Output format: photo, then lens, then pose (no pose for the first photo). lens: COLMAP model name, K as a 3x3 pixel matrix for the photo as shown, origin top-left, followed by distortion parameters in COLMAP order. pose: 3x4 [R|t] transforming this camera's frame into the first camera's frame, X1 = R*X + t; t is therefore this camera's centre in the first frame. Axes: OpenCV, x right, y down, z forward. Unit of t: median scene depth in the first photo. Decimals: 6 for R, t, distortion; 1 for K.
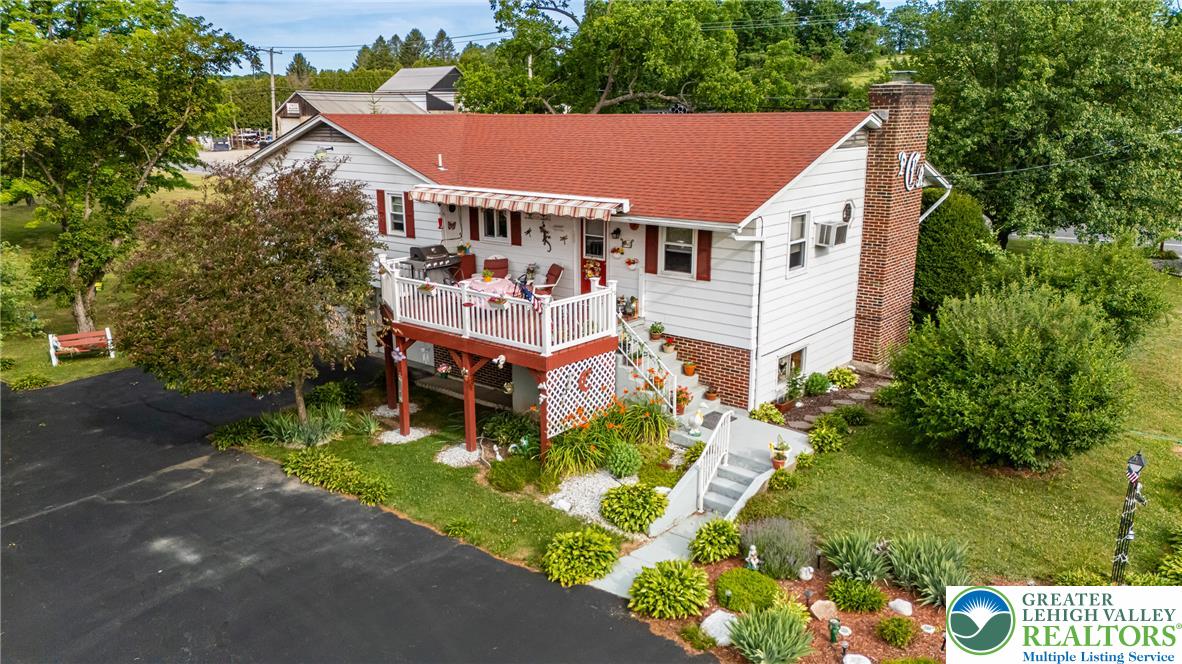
lens RADIAL K [[863.6, 0, 590.7], [0, 863.6, 331.2], [0, 0, 1]] dist [0.090363, -0.090725]
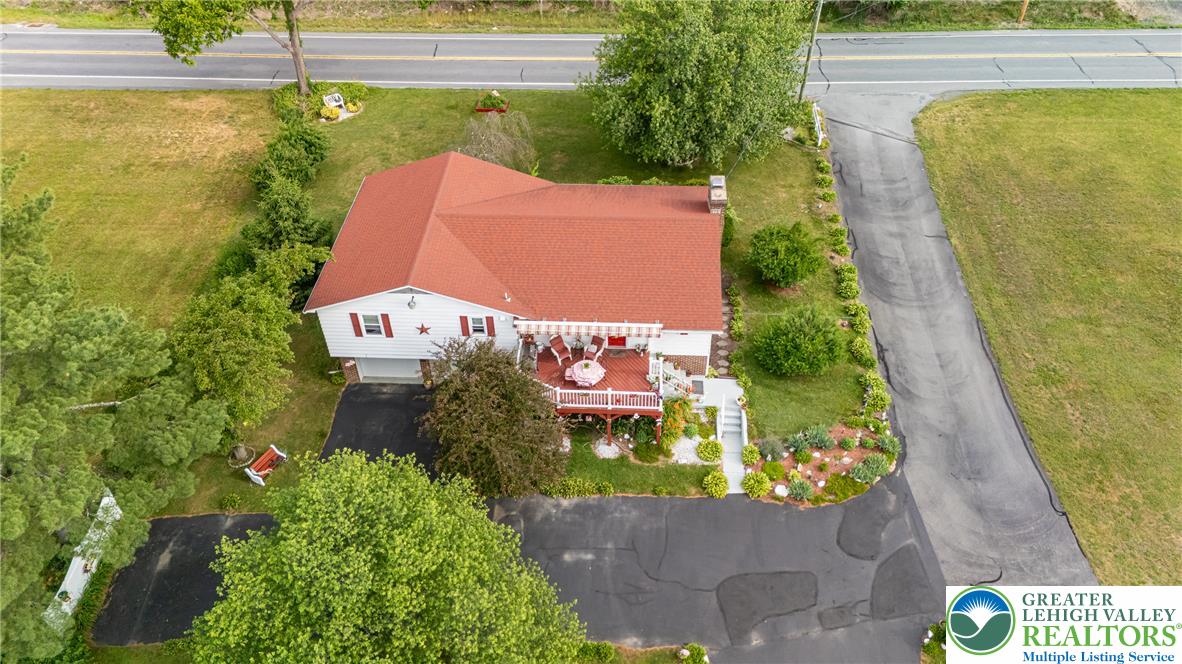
lens RADIAL K [[863.6, 0, 590.7], [0, 863.6, 331.2], [0, 0, 1]] dist [0.090363, -0.090725]
pose [[0.803336, -0.405975, 0.435702, -1.051795], [0.159798, 0.851743, 0.498998, -1.247869], [-0.573687, -0.331238, 0.749109, -0.511815]]
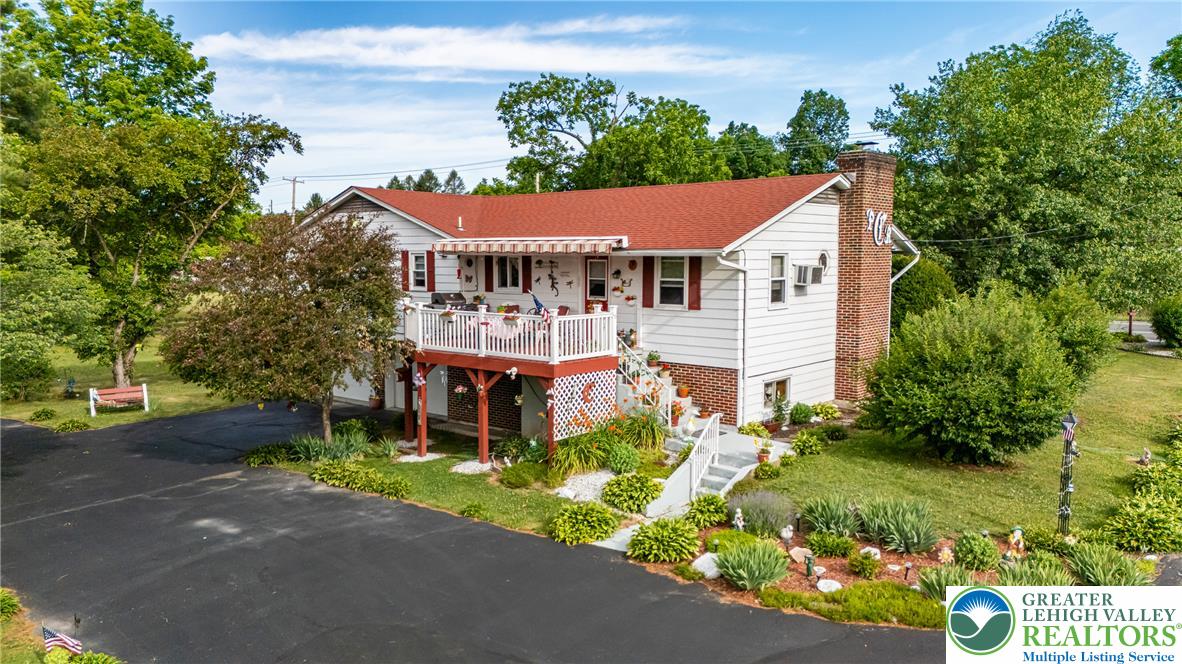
lens RADIAL K [[863.6, 0, 590.7], [0, 863.6, 331.2], [0, 0, 1]] dist [0.090363, -0.090725]
pose [[0.999987, 0.003997, -0.003138, -0.000621], [-0.004442, 0.987494, -0.157595, 0.153102], [0.002468, 0.157607, 0.987499, -0.106919]]
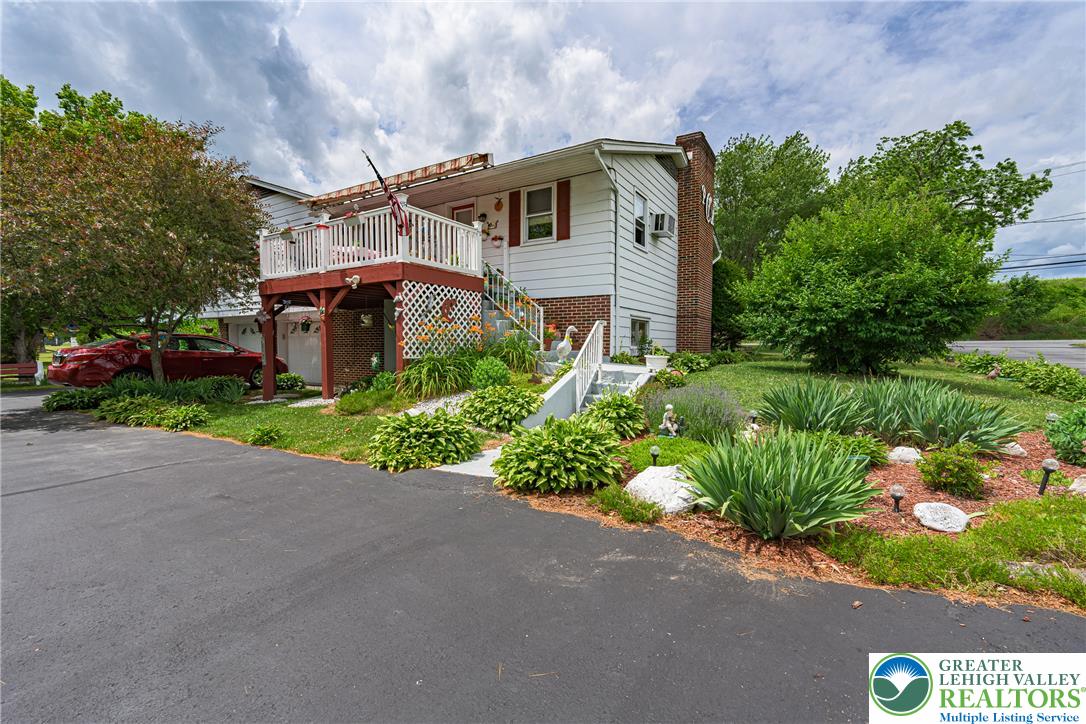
lens RADIAL K [[462.4, 0, 551.0], [0, 462.4, 361.8], [0, 0, 1]] dist [-0.000708, -0.000028]
pose [[0.987394, -0.000868, 0.158278, 0.024049], [0.034355, 0.977322, -0.208954, 0.222980], [-0.154507, 0.211758, 0.965032, 0.496519]]
